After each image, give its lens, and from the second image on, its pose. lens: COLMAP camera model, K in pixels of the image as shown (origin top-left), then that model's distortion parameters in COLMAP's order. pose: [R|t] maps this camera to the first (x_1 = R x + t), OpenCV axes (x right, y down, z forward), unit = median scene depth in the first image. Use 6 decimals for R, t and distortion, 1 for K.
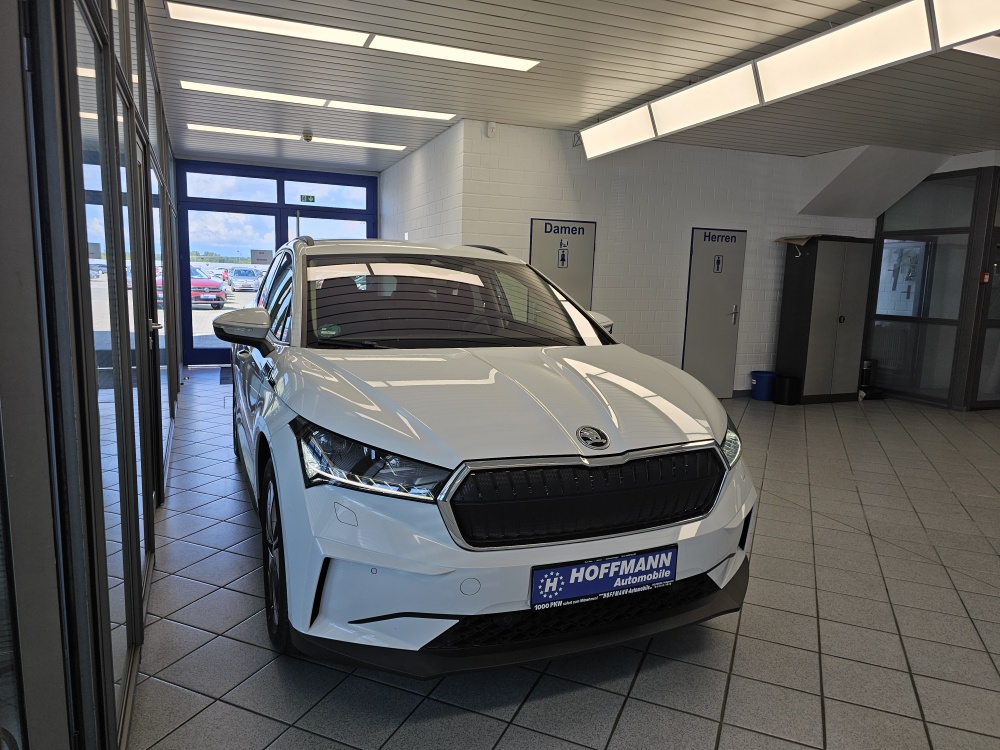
lens RADIAL K [[676.2, 0, 511.0], [0, 676.2, 376.8], [0, 0, 1]] dist [0.090815, -0.127893]
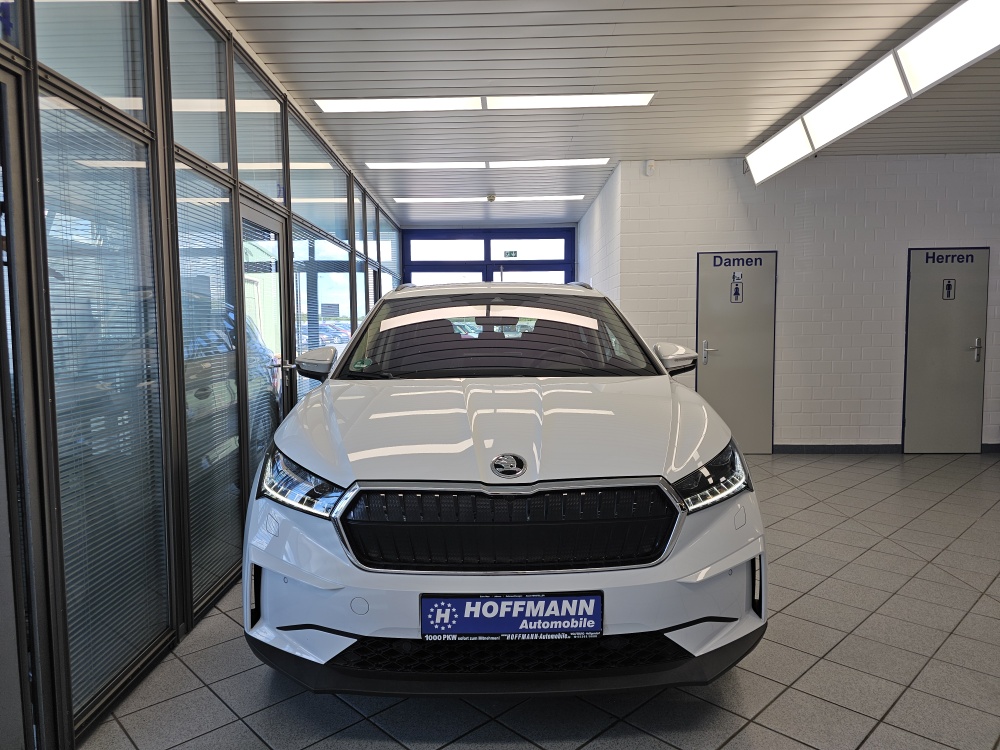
lens RADIAL K [[682.4, 0, 501.7], [0, 682.4, 369.6], [0, 0, 1]] dist [0.053940, -0.063184]
pose [[0.918908, -0.014291, -0.394213, 0.487290], [-0.018875, 0.996606, -0.080126, 0.032294], [0.394020, 0.081069, 0.915520, 0.107795]]
